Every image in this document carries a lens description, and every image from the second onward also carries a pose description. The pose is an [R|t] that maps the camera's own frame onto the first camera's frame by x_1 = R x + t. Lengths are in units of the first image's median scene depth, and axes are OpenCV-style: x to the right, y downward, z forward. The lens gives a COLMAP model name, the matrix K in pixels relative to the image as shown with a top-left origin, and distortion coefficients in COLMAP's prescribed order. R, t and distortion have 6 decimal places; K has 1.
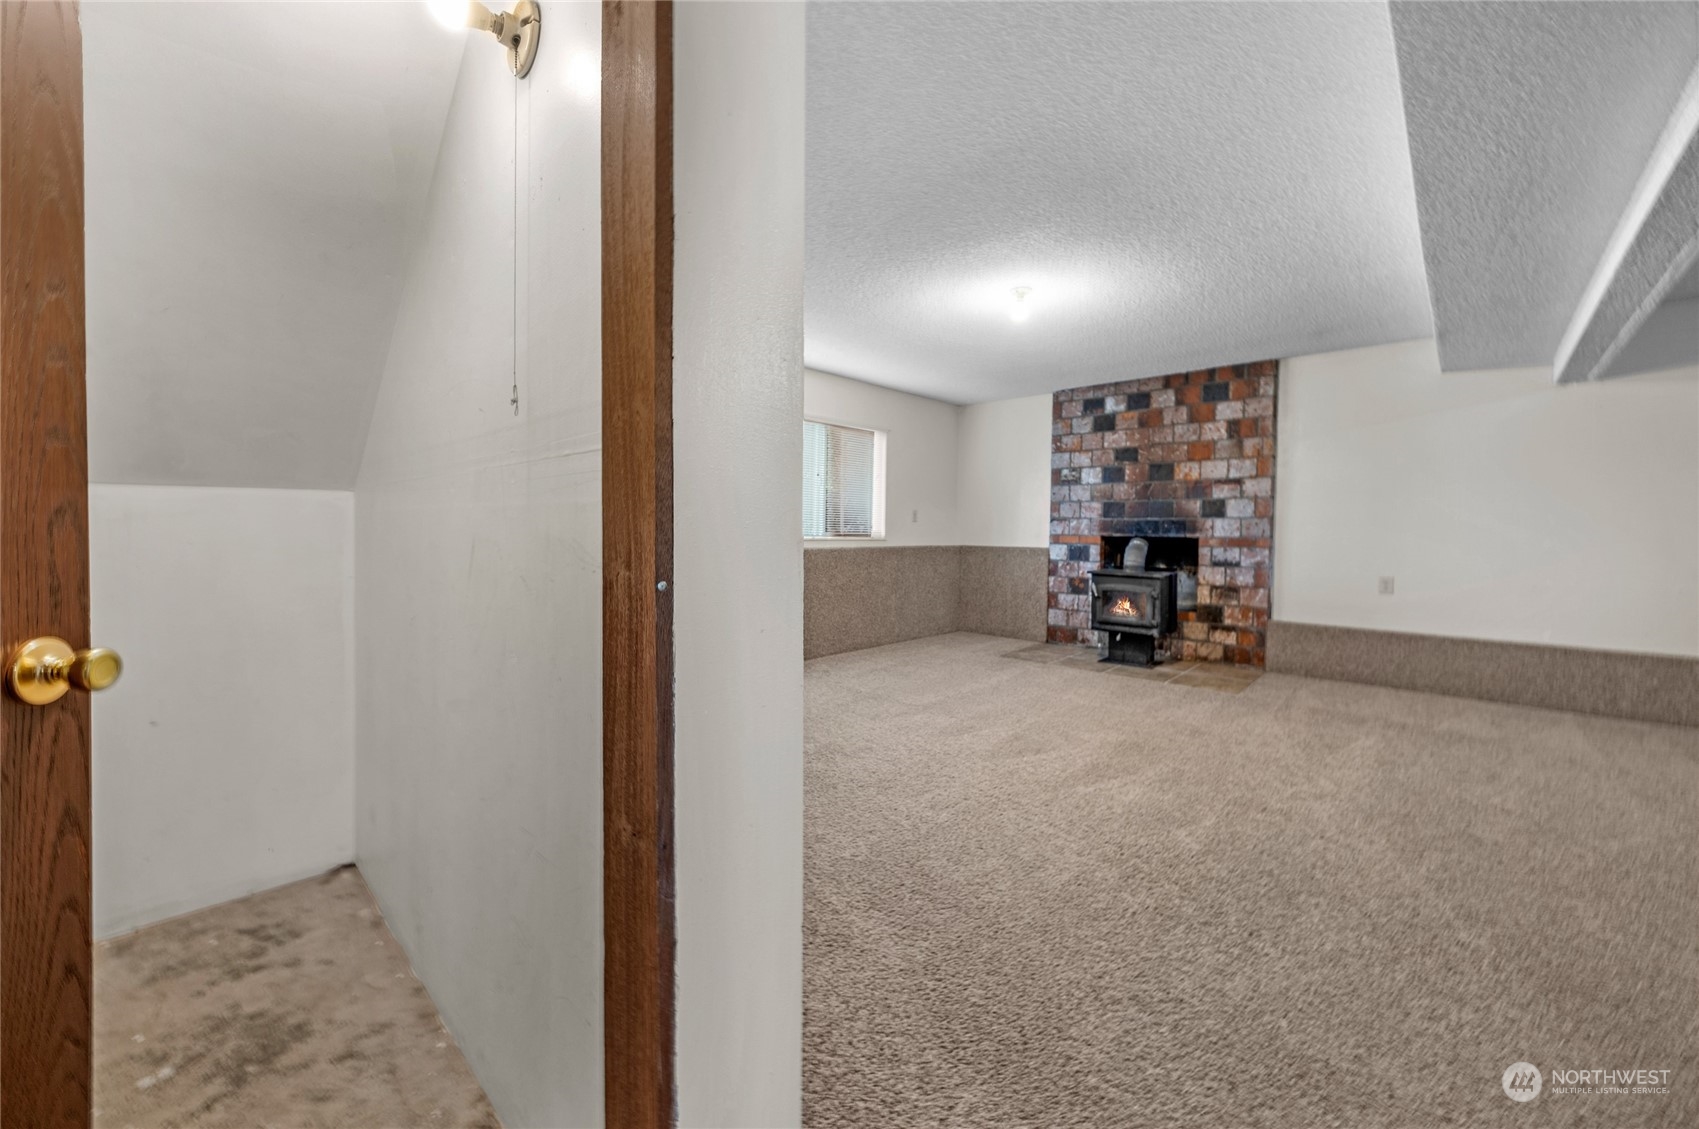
lens RADIAL K [[688.3, 0, 825.7], [0, 688.3, 542.1], [0, 0, 1]] dist [-0.000480, -0.000310]
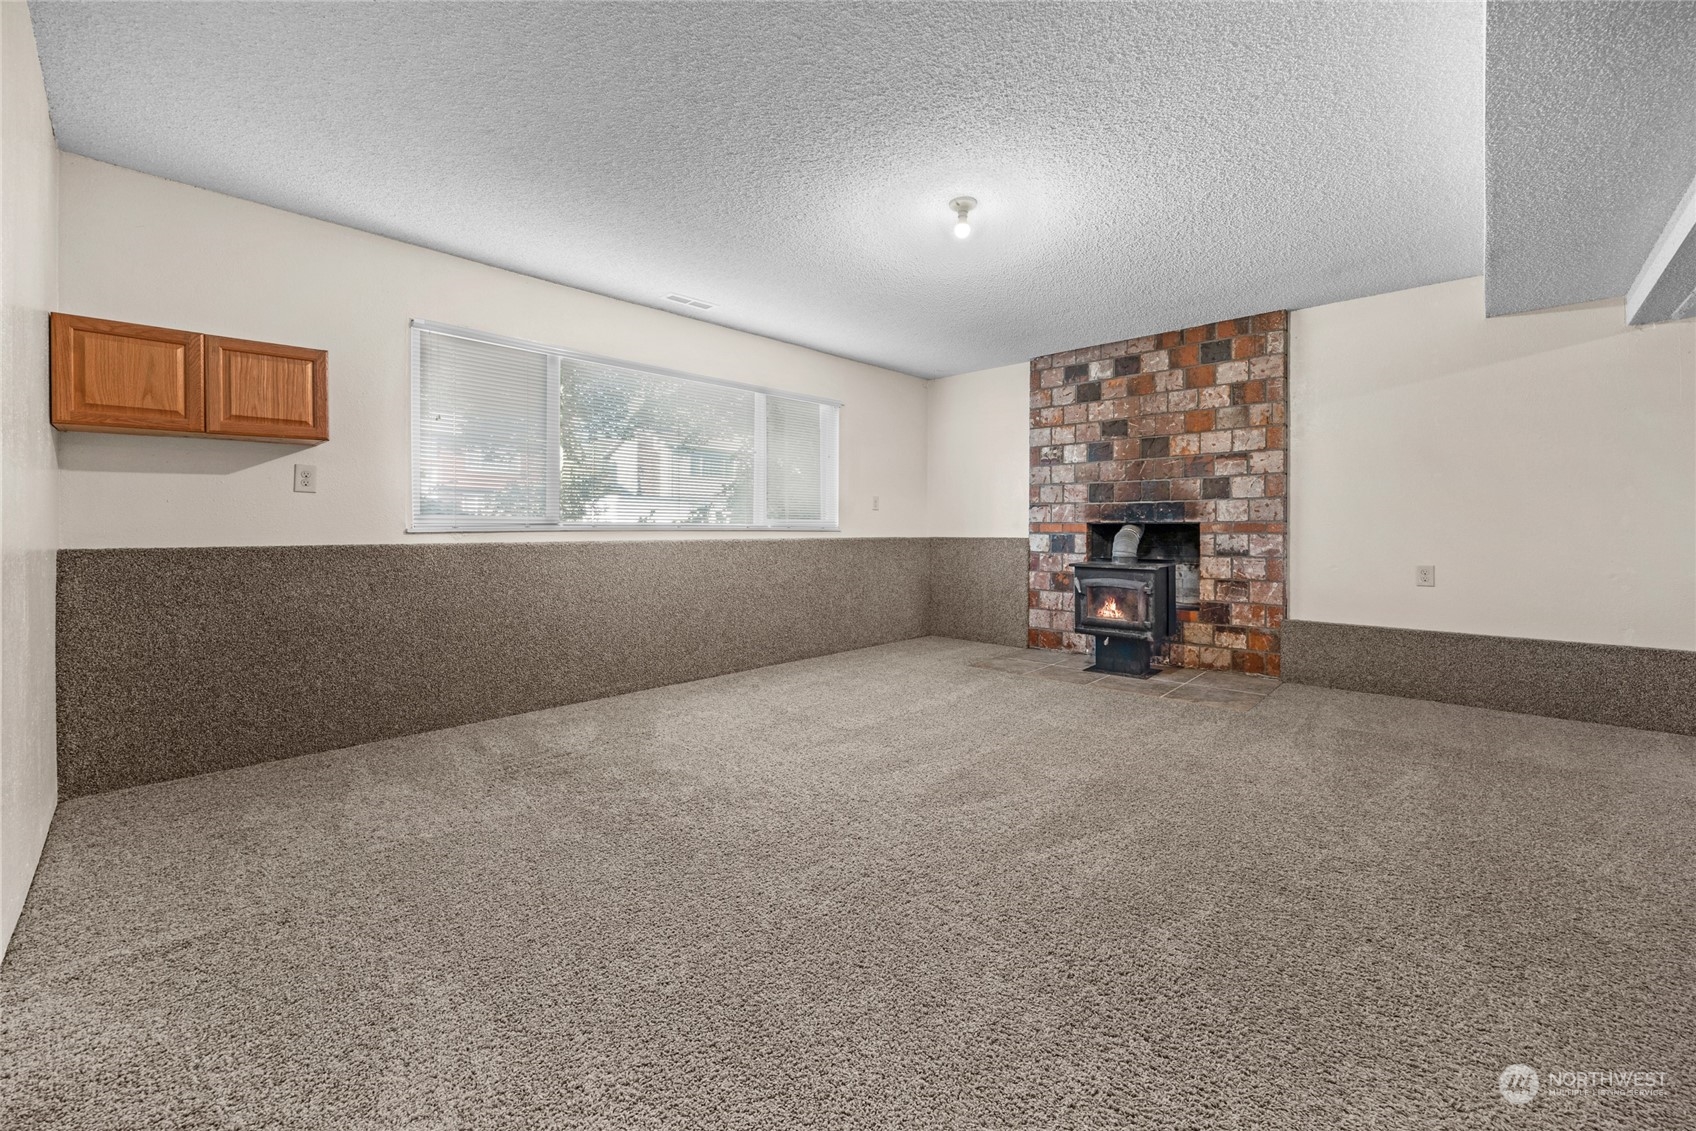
lens RADIAL K [[687.0, 0, 839.5], [0, 687.0, 529.1], [0, 0, 1]] dist [-0.000480, -0.000310]
pose [[0.999958, -0.009072, -0.001498, 0.115146], [0.009035, 0.999699, -0.022830, 0.019249], [0.001705, 0.022815, 0.999738, 0.177064]]
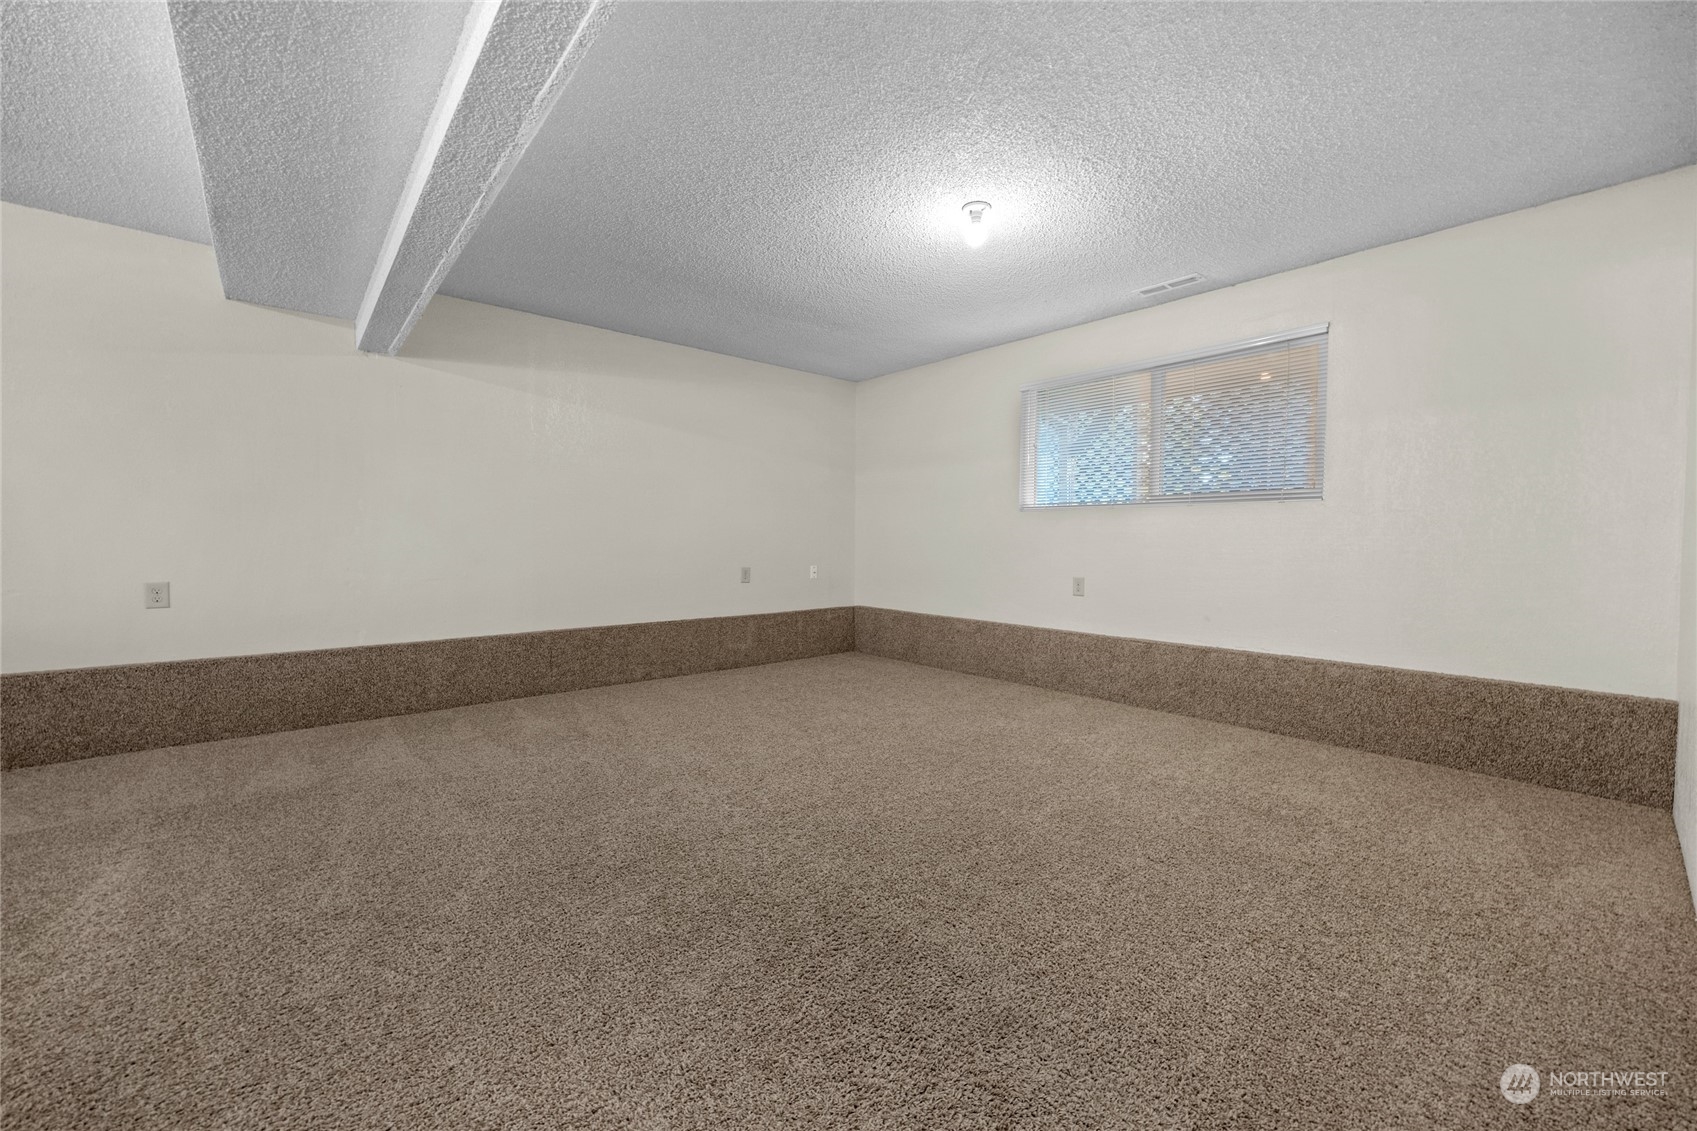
lens RADIAL K [[687.4, 0, 847.6], [0, 687.4, 559.2], [0, 0, 1]] dist [-0.000480, -0.000310]
pose [[0.123924, -0.037626, 0.991578, 0.242340], [0.017910, 0.999203, 0.035677, 0.015798], [-0.992130, 0.013337, 0.124499, 0.255843]]
